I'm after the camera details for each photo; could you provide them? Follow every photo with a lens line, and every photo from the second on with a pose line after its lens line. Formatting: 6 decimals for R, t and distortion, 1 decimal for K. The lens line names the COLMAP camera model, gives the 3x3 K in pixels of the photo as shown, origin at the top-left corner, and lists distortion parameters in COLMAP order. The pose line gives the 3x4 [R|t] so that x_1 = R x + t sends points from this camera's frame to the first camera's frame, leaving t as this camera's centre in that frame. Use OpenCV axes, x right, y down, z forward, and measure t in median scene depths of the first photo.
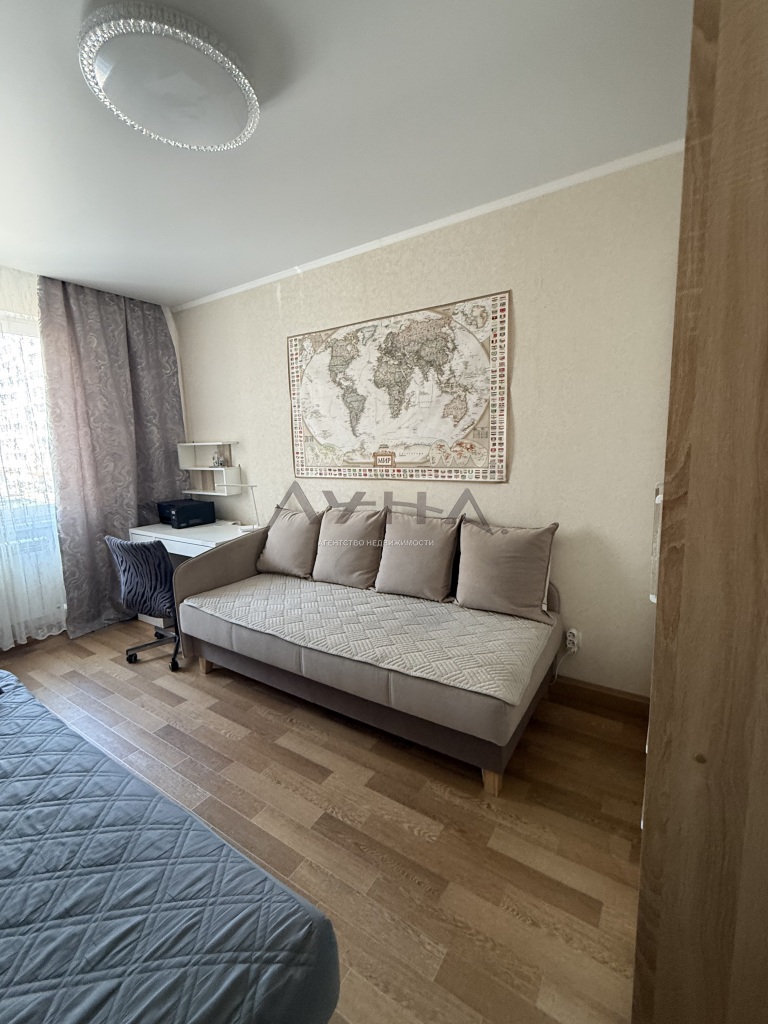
lens RADIAL K [[447.1, 0, 387.2], [0, 447.1, 509.3], [0, 0, 1]] dist [0.000587, -0.000624]
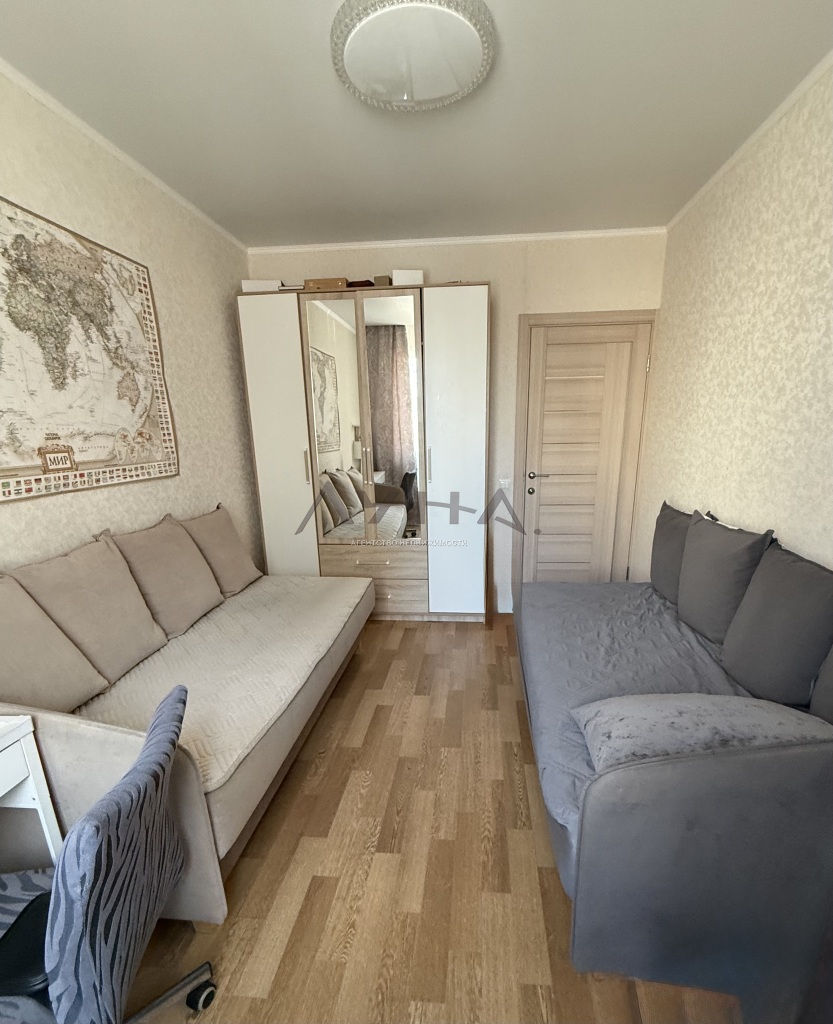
lens RADIAL K [[495.0, 0, 415.7], [0, 495.0, 583.8], [0, 0, 1]] dist [0.001221, 0.000083]
pose [[-0.433631, -0.225995, 0.872290, -0.890684], [0.180561, 0.926612, 0.329829, -0.094082], [-0.882815, 0.300526, -0.361002, 0.920242]]
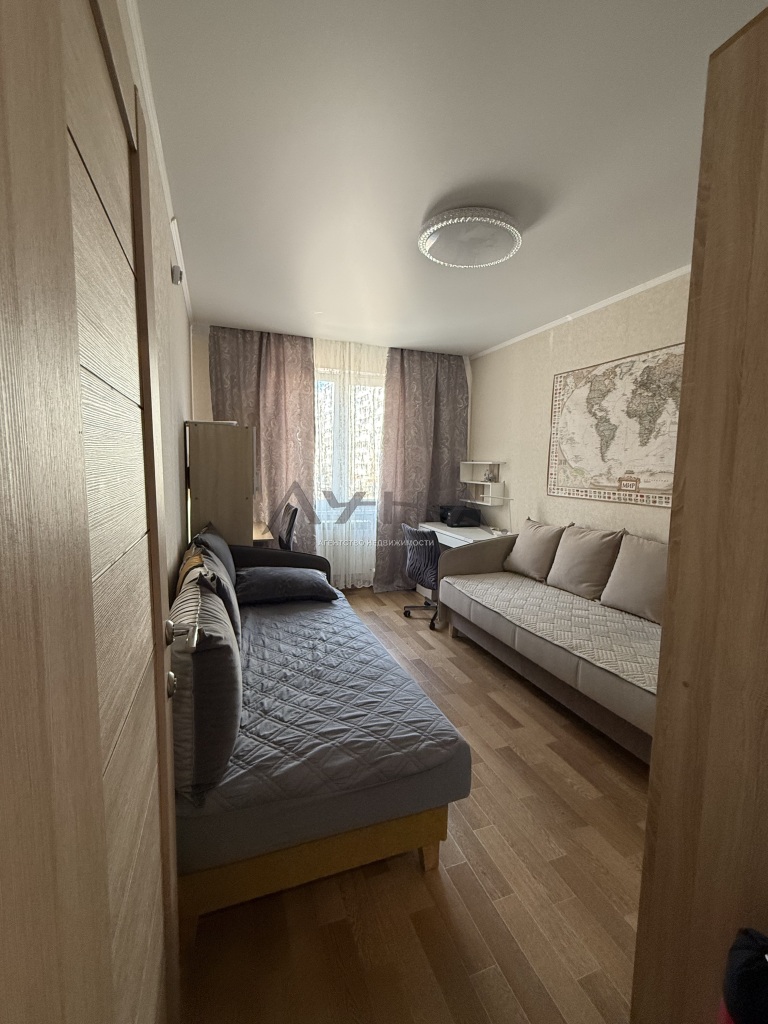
lens RADIAL K [[447.1, 0, 383.4], [0, 447.1, 511.7], [0, 0, 1]] dist [0.000587, -0.000624]
pose [[0.800246, 0.106625, -0.590116, 0.170876], [-0.129387, 0.991587, 0.003704, 0.025634], [0.585547, 0.073389, 0.807310, -0.205480]]
